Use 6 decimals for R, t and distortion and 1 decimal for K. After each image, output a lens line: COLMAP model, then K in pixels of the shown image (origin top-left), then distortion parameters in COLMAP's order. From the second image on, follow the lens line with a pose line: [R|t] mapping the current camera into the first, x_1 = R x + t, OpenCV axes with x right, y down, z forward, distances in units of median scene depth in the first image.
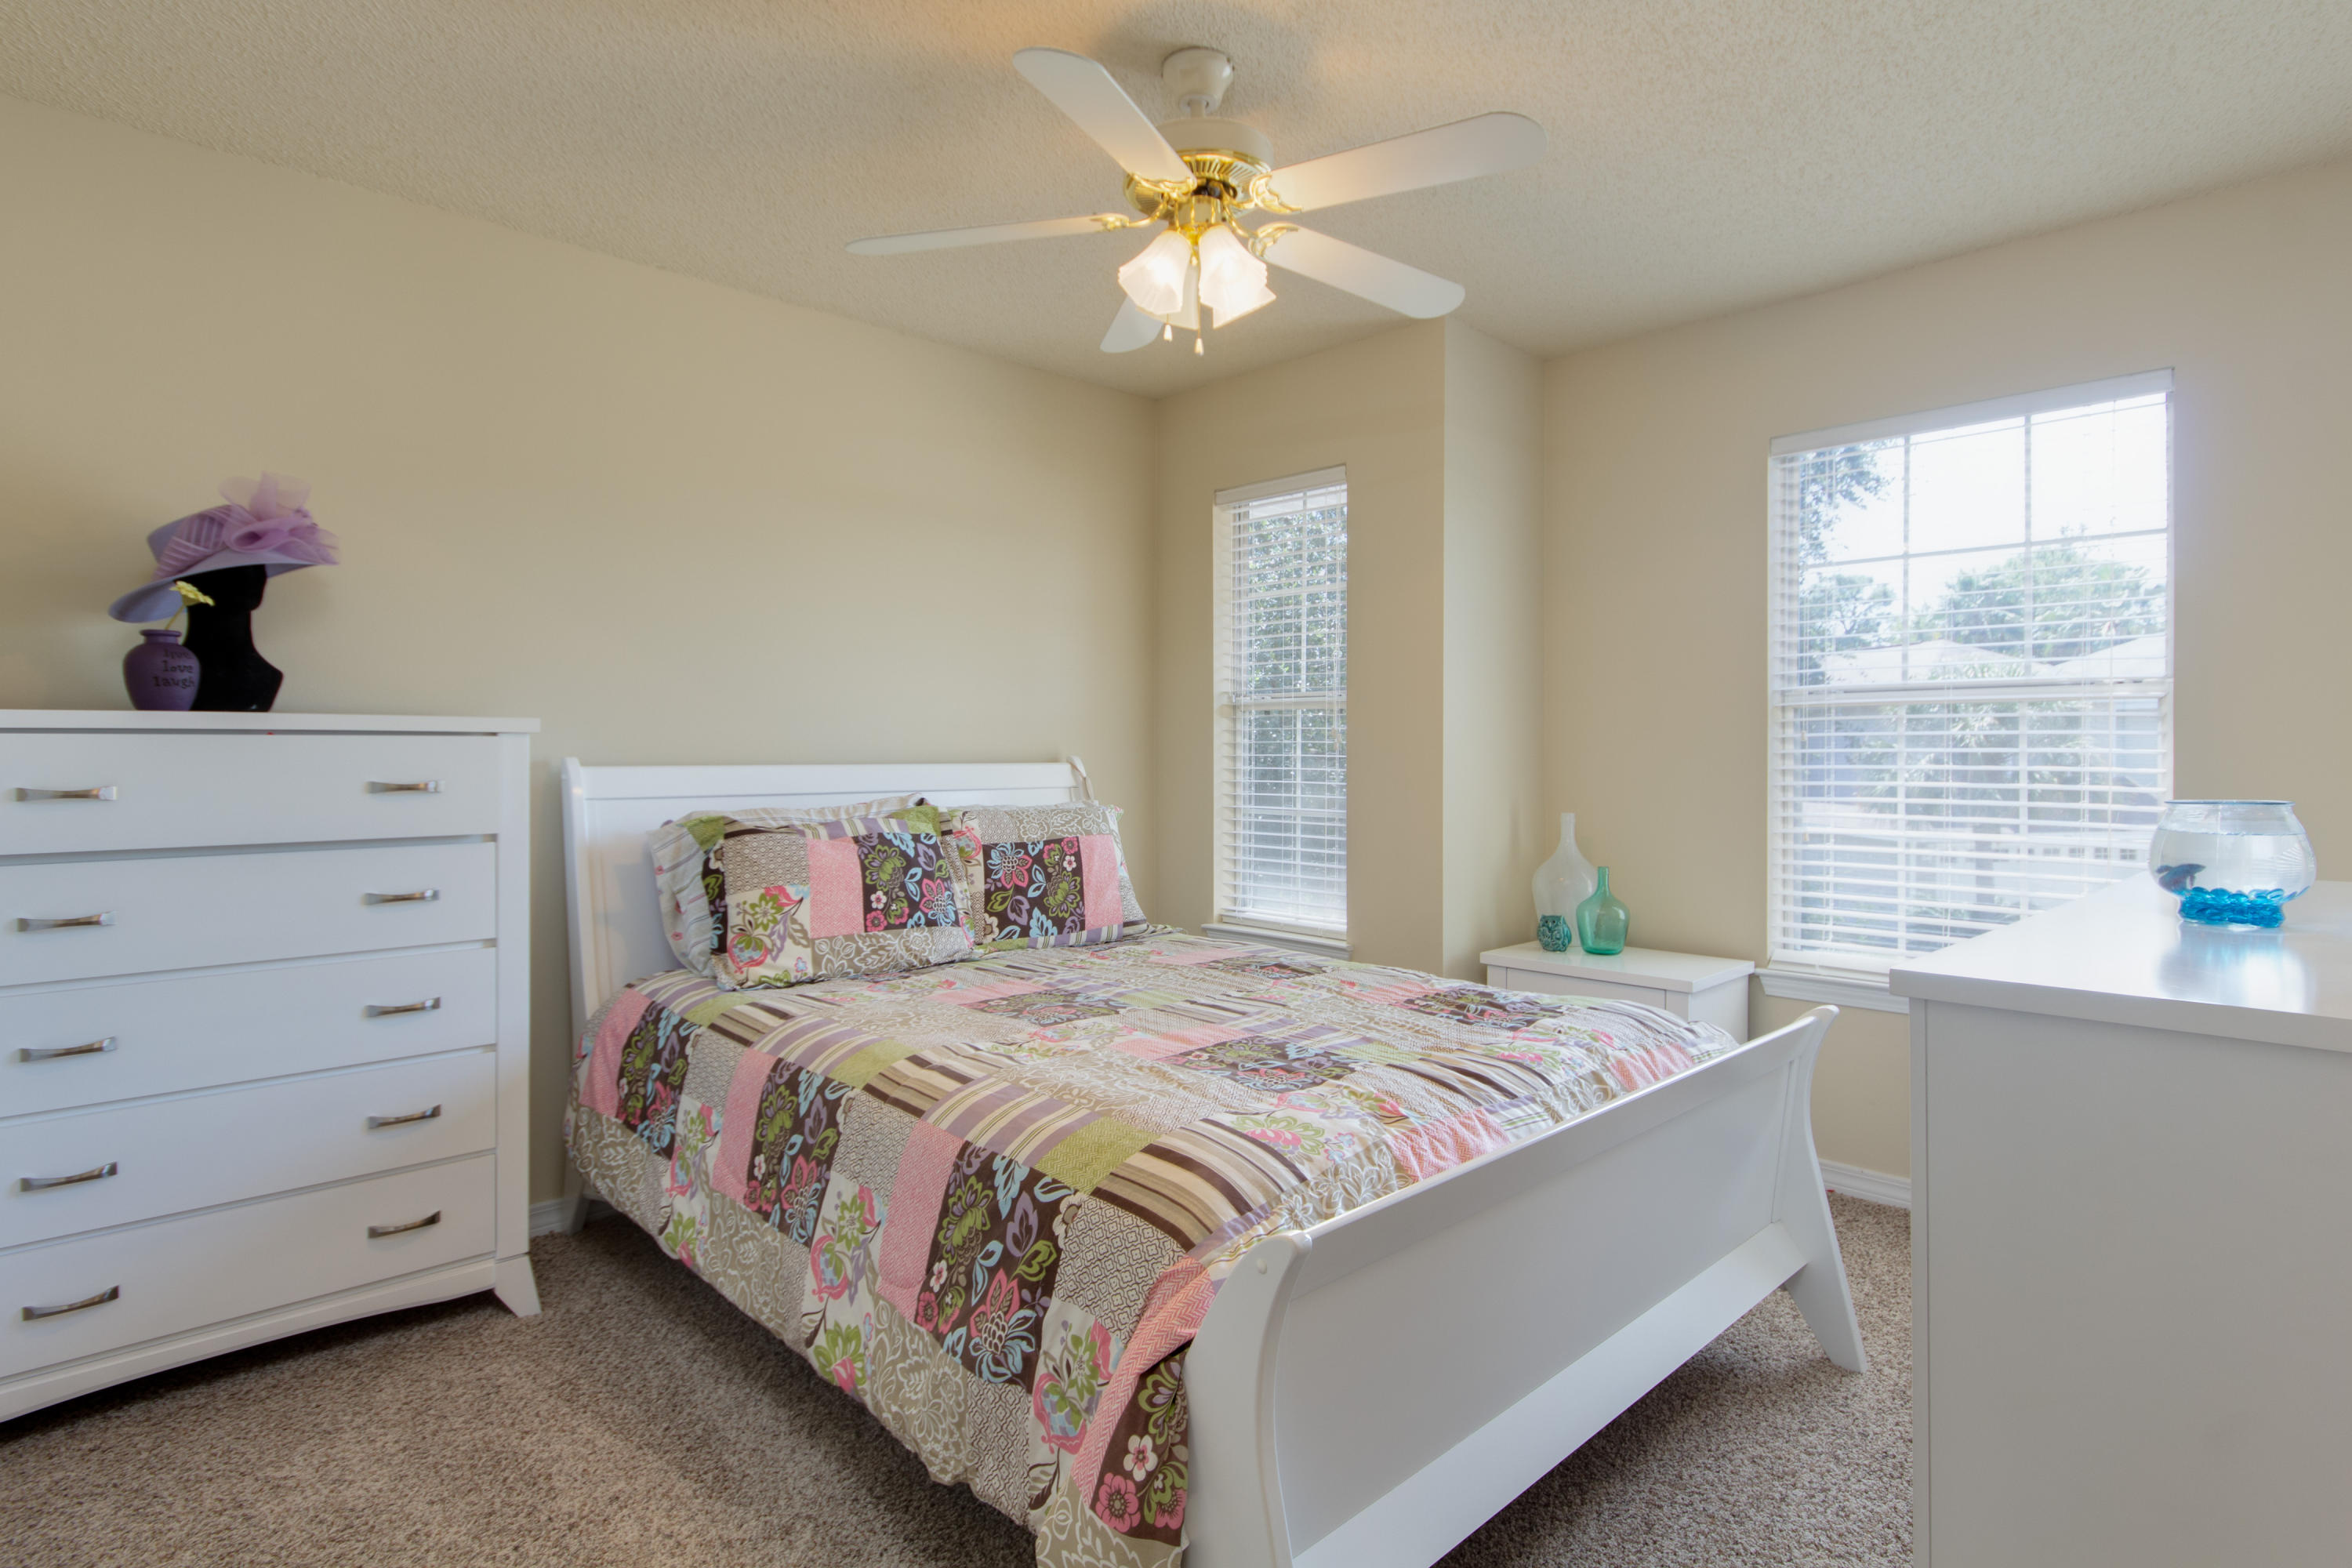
lens RADIAL K [[1193.9, 0, 1173.7], [0, 1193.9, 760.4], [0, 0, 1]] dist [0.001932, 0.000562]
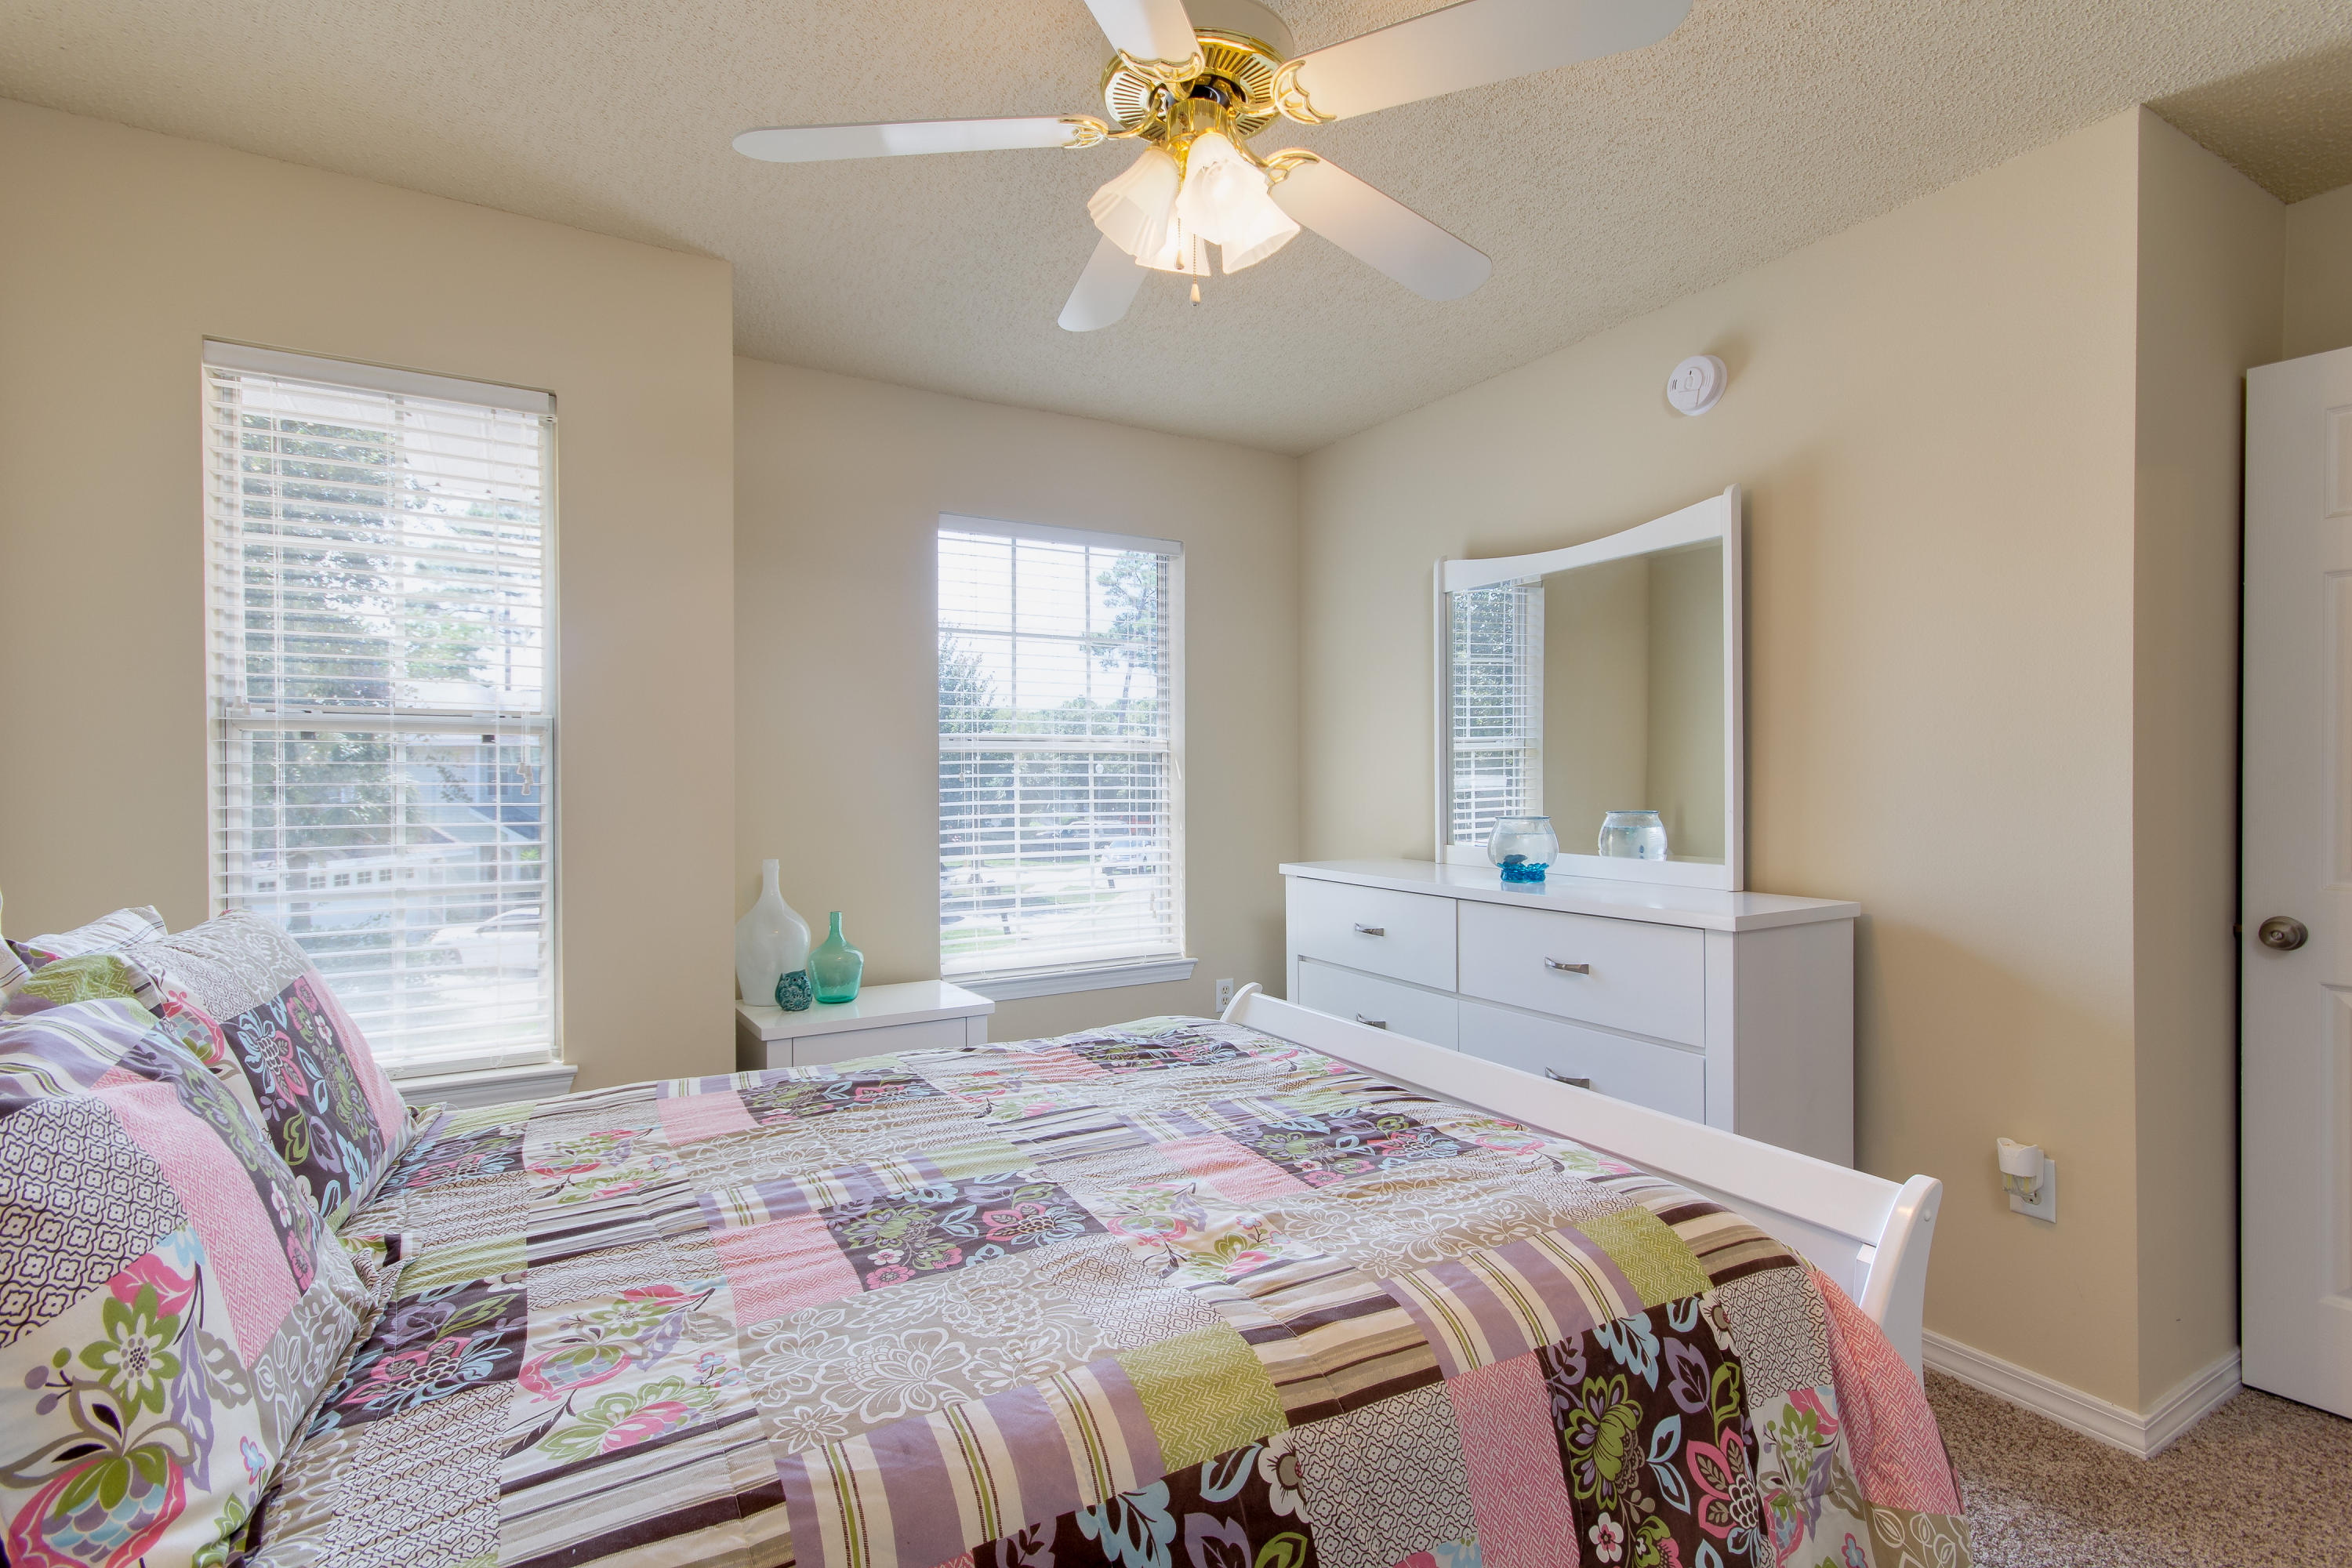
lens RADIAL K [[1087.5, 0, 1175.4], [0, 1087.5, 793.9], [0, 0, 1]] dist [0.007670, -0.000097]
pose [[0.238531, -0.014303, 0.971030, -0.690284], [0.010651, 0.999870, 0.012111, -0.021594], [-0.971076, 0.007454, 0.238652, 0.845178]]
